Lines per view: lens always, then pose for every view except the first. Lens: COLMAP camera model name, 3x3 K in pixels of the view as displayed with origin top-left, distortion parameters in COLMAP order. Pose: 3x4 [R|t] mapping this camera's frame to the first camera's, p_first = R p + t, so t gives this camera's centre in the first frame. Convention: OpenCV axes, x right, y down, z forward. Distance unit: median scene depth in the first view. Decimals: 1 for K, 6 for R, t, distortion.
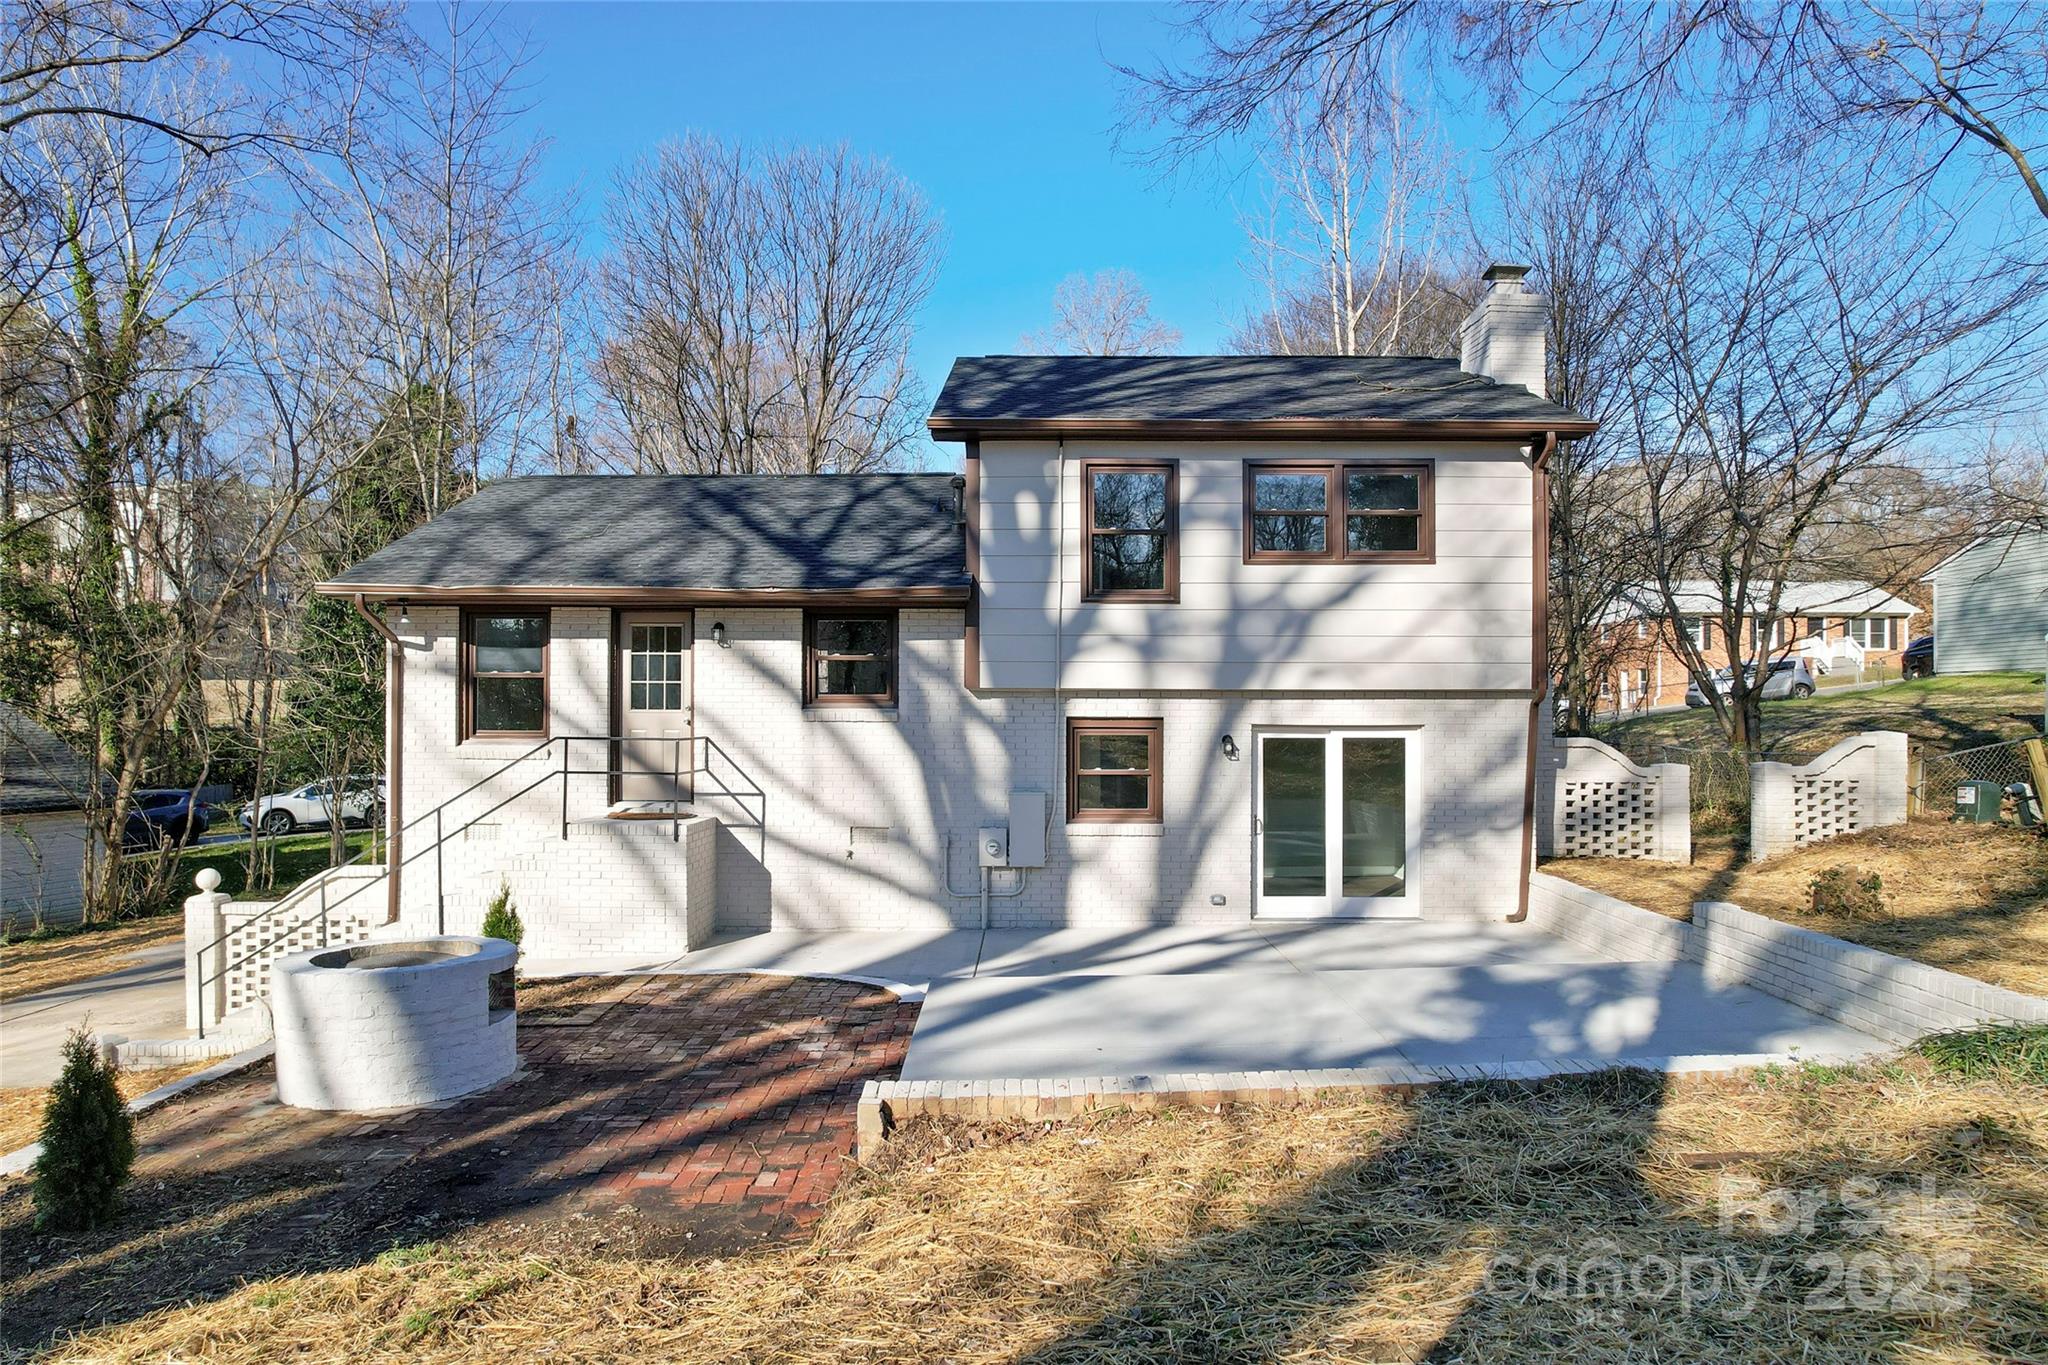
lens RADIAL K [[1302.4, 0, 1024.0], [0, 1302.4, 682.5], [0, 0, 1]] dist [-0.030373, 0.000386]
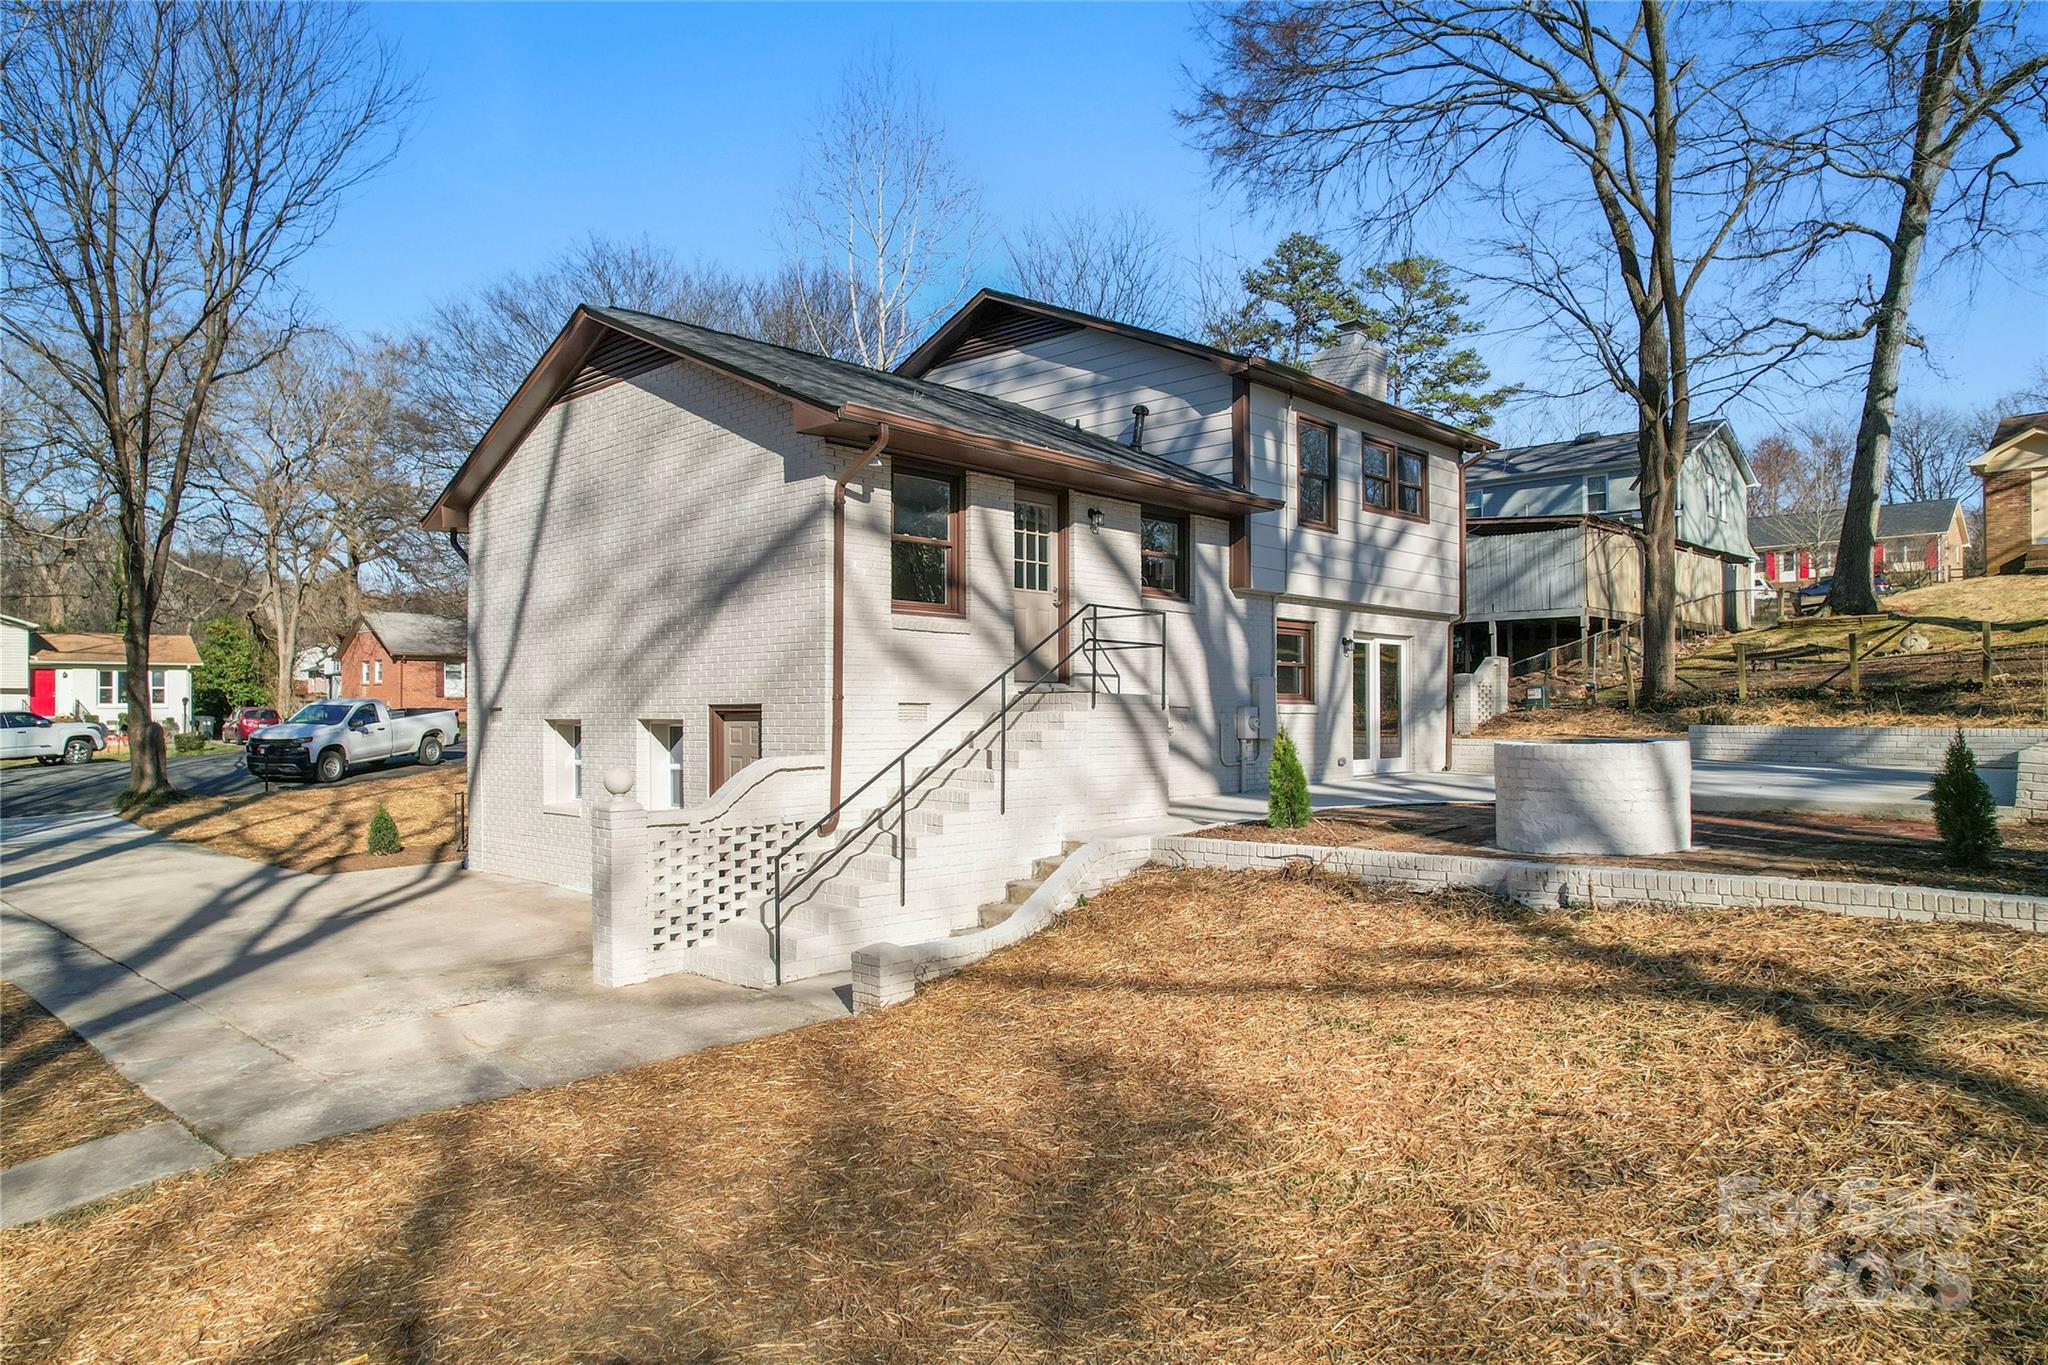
lens RADIAL K [[1302.4, 0, 1024.0], [0, 1302.4, 682.5], [0, 0, 1]] dist [-0.030373, 0.000386]
pose [[0.680855, 0.019925, 0.732147, -1.022341], [-0.015259, 0.999799, -0.013019, 0.105925], [-0.732259, -0.002308, 0.681022, 0.340867]]
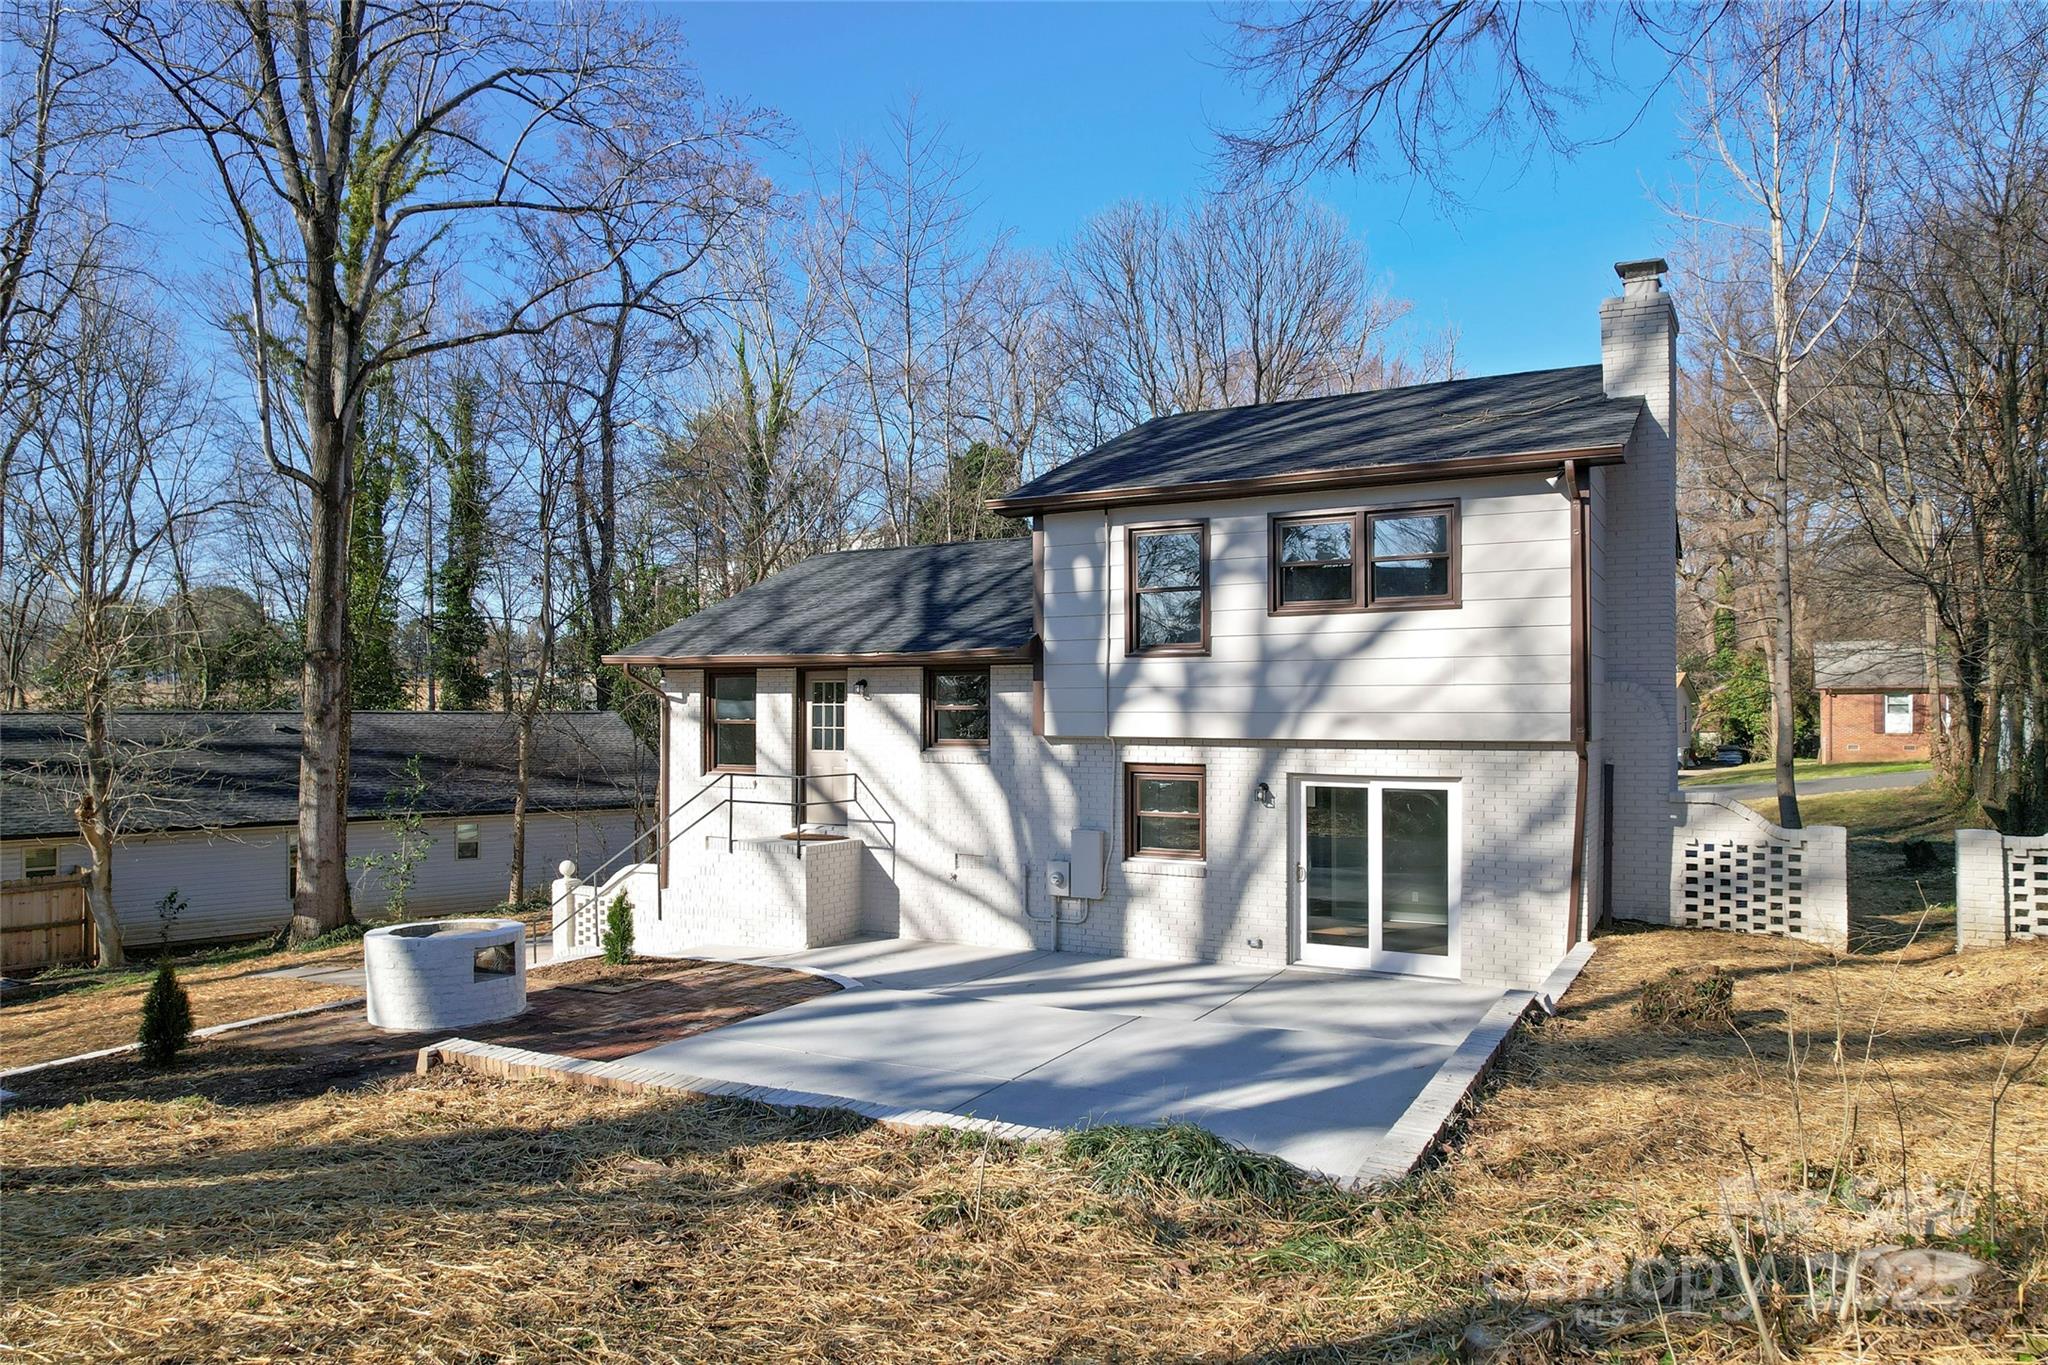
lens RADIAL K [[1302.4, 0, 1024.0], [0, 1302.4, 682.5], [0, 0, 1]] dist [-0.030373, 0.000386]
pose [[0.872131, -0.012824, -0.489104, 0.490604], [0.011386, 0.999918, -0.005913, -0.034146], [0.489139, -0.000412, 0.872206, 0.015663]]
